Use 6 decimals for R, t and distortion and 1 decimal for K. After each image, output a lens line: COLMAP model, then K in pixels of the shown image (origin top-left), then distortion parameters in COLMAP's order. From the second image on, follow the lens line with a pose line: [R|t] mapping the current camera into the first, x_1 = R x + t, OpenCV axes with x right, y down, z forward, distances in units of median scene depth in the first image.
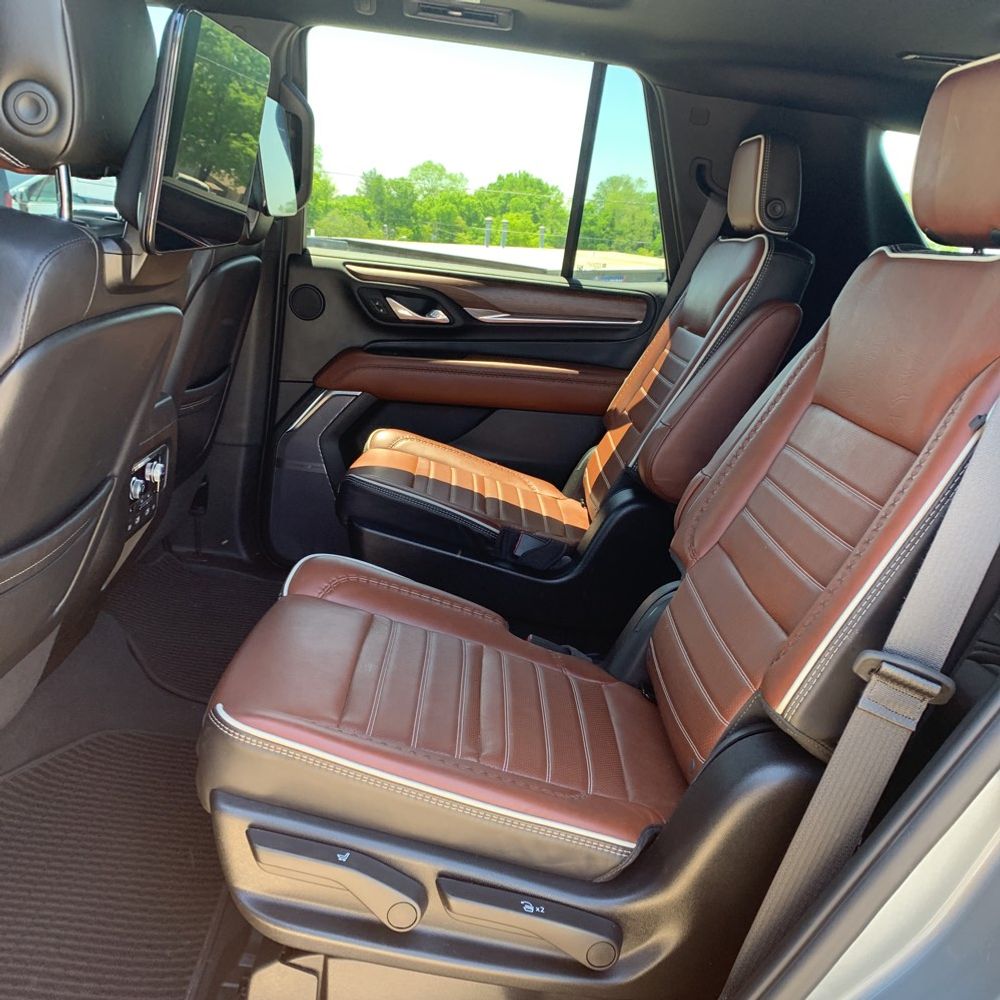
lens RADIAL K [[1045.2, 0, 498.7], [0, 1045.2, 506.3], [0, 0, 1]] dist [0.007758, 0.000000]
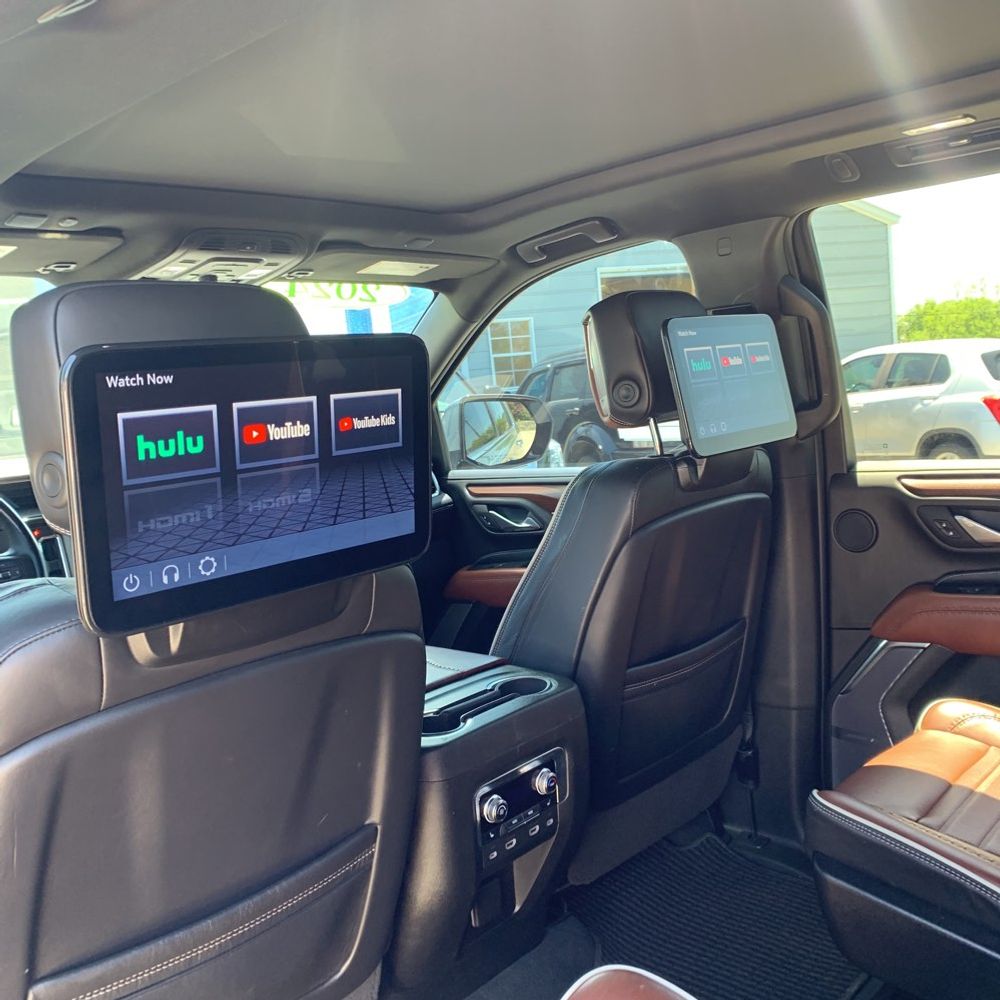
lens RADIAL K [[1045.2, 0, 500.4], [0, 1045.2, 497.9], [0, 0, 1]] dist [0.007758, 0.000000]
pose [[0.705642, -0.096939, -0.701906, 0.188189], [-0.021543, 0.987204, -0.157998, -0.087535], [0.708241, 0.126611, 0.694525, 0.249939]]
